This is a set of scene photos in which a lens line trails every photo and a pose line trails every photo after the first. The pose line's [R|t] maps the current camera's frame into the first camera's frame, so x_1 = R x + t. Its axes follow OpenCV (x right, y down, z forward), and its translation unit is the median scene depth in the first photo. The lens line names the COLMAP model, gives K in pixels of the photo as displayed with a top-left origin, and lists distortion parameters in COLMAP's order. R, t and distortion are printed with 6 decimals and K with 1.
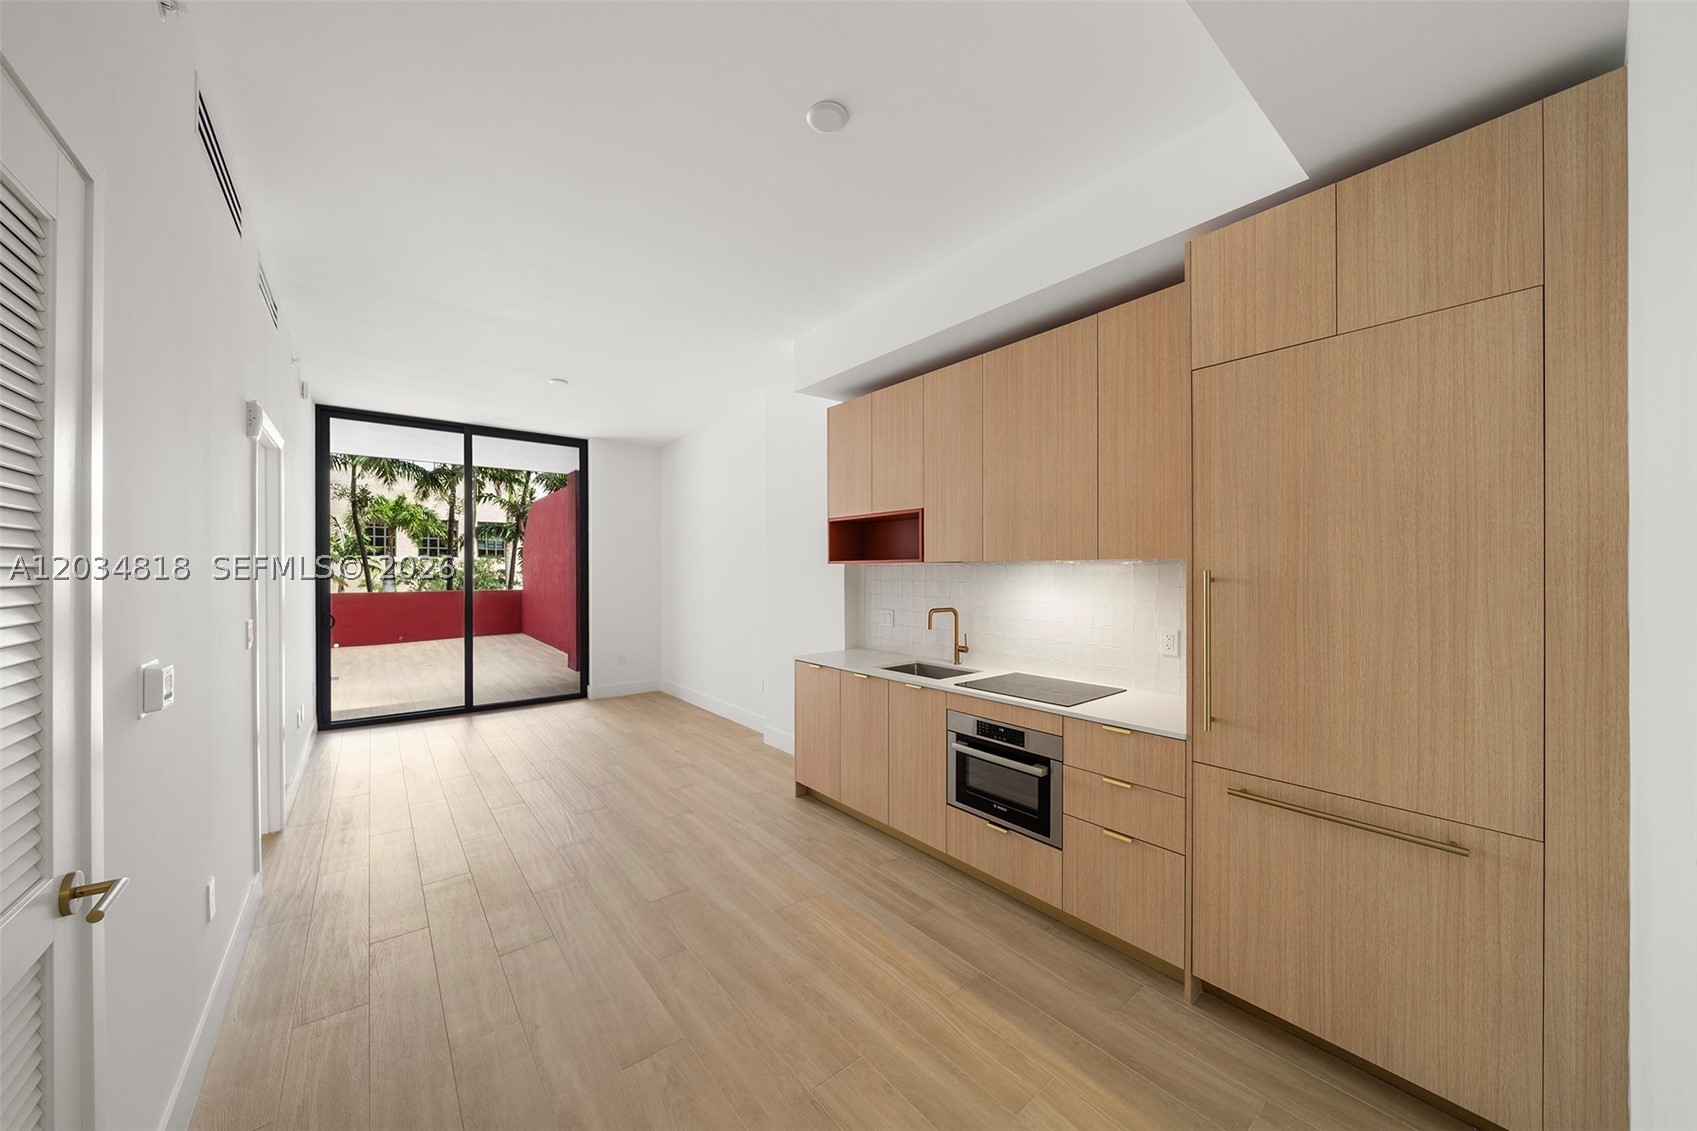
lens RADIAL K [[581.9, 0, 832.4], [0, 581.9, 564.0], [0, 0, 1]] dist [-0.002590, -0.000084]
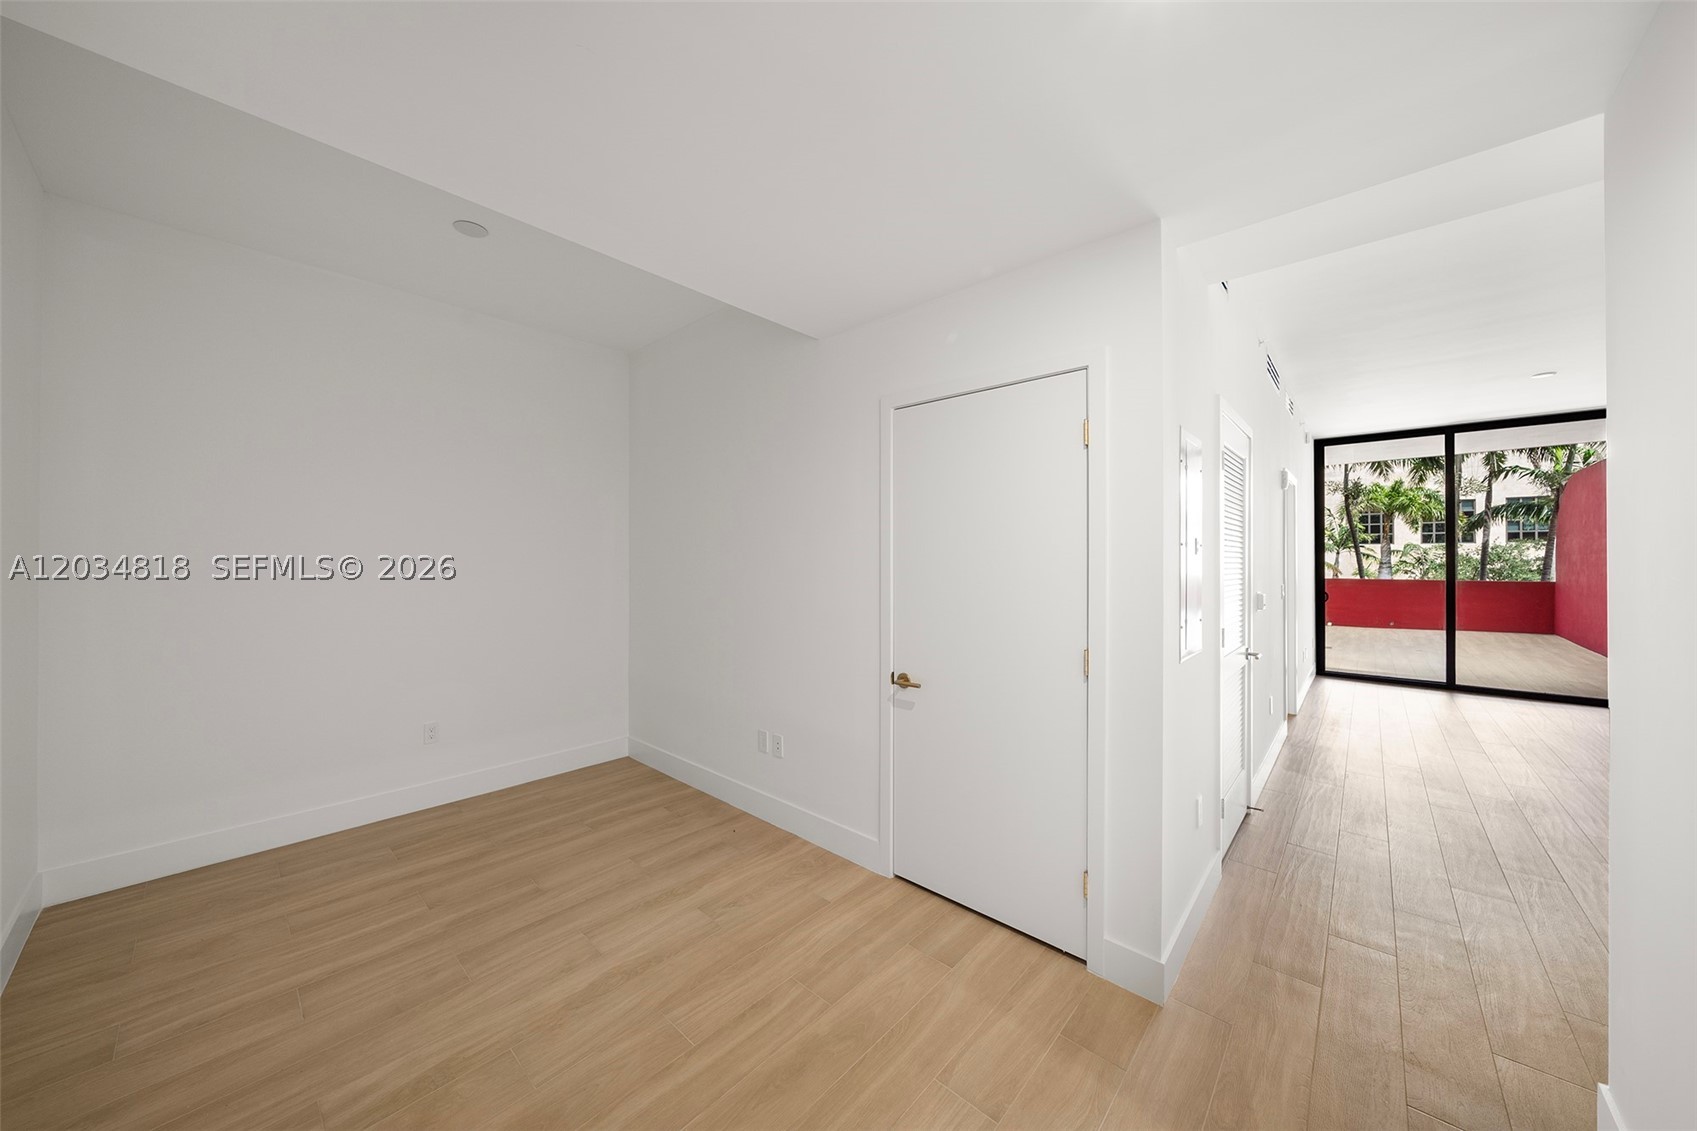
lens RADIAL K [[581.9, 0, 832.4], [0, 581.9, 564.0], [0, 0, 1]] dist [-0.002590, -0.000084]
pose [[0.153662, 0.009406, -0.988079, 0.392177], [0.011151, 0.999875, 0.011253, -0.006816], [0.988060, -0.012747, 0.153538, -0.451463]]
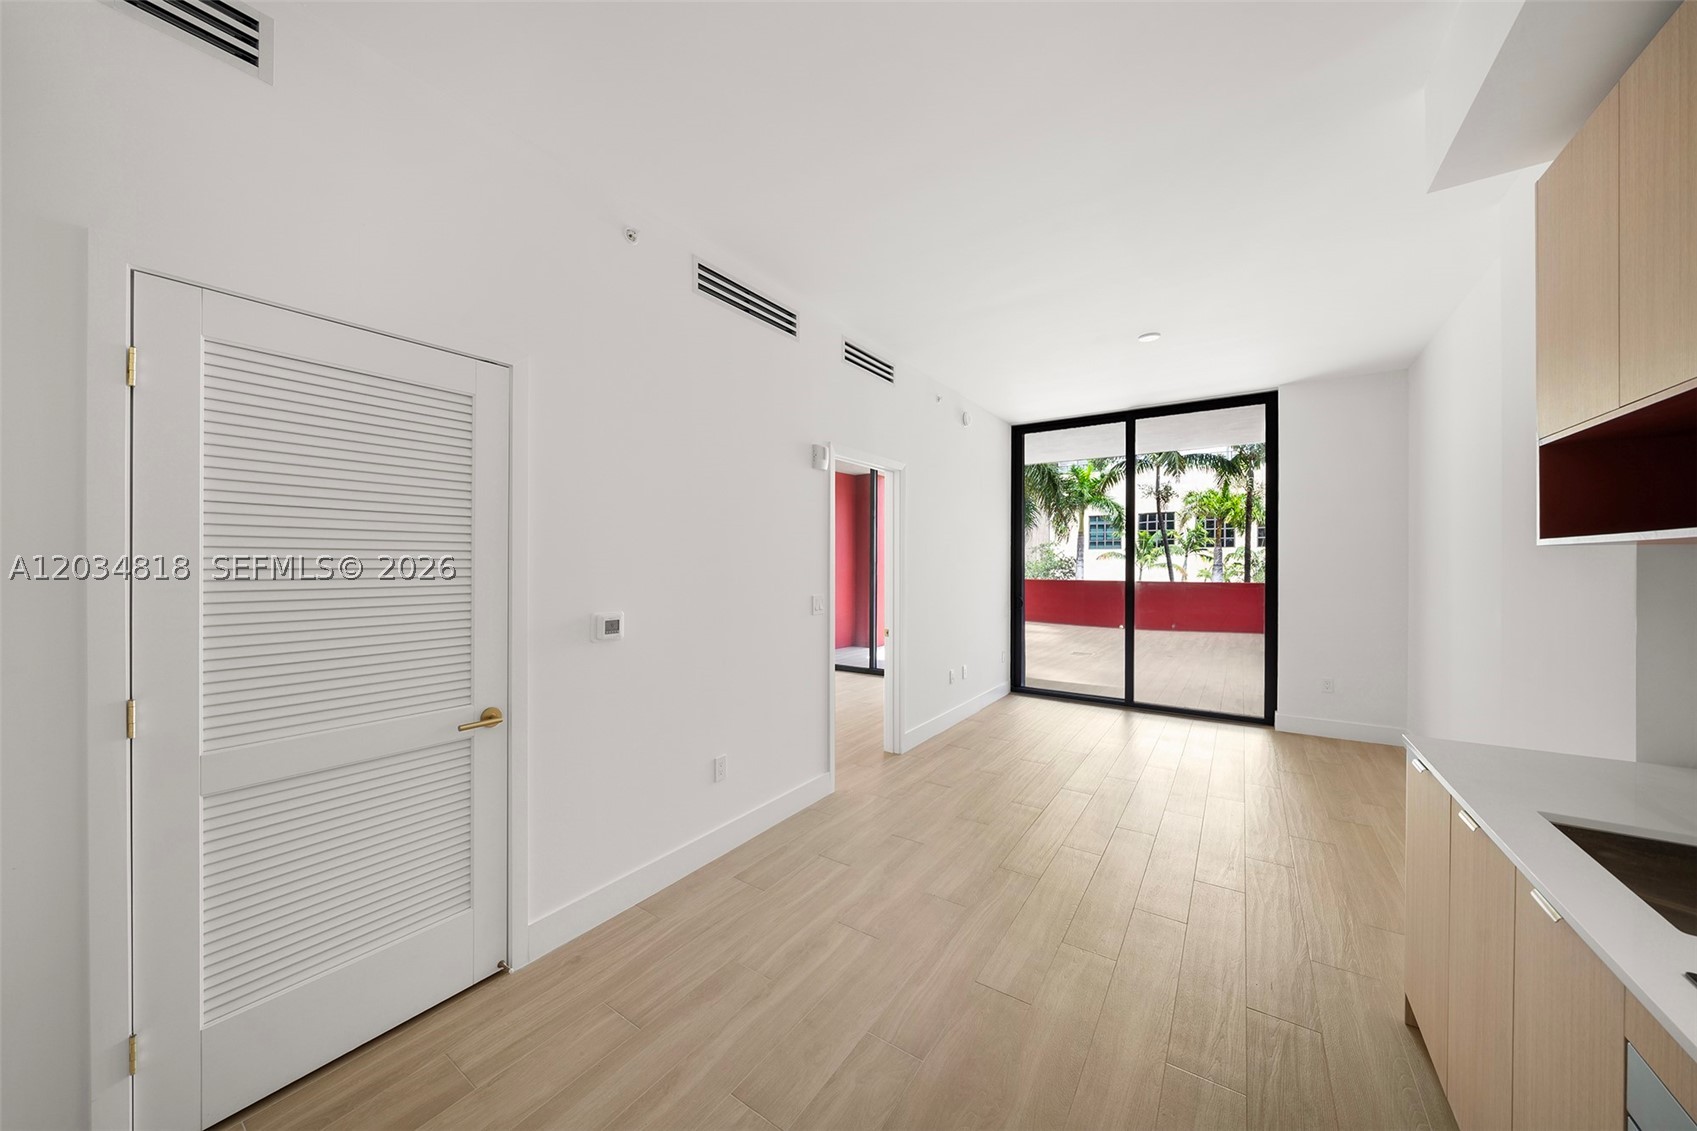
lens RADIAL K [[589.8, 0, 834.8], [0, 589.8, 567.9], [0, 0, 1]] dist [0.000538, 0.000021]
pose [[0.287972, 0.014111, -0.957535, 0.254090], [0.006835, 0.999836, 0.016790, 0.003815], [0.957614, -0.011380, 0.287829, 0.364995]]
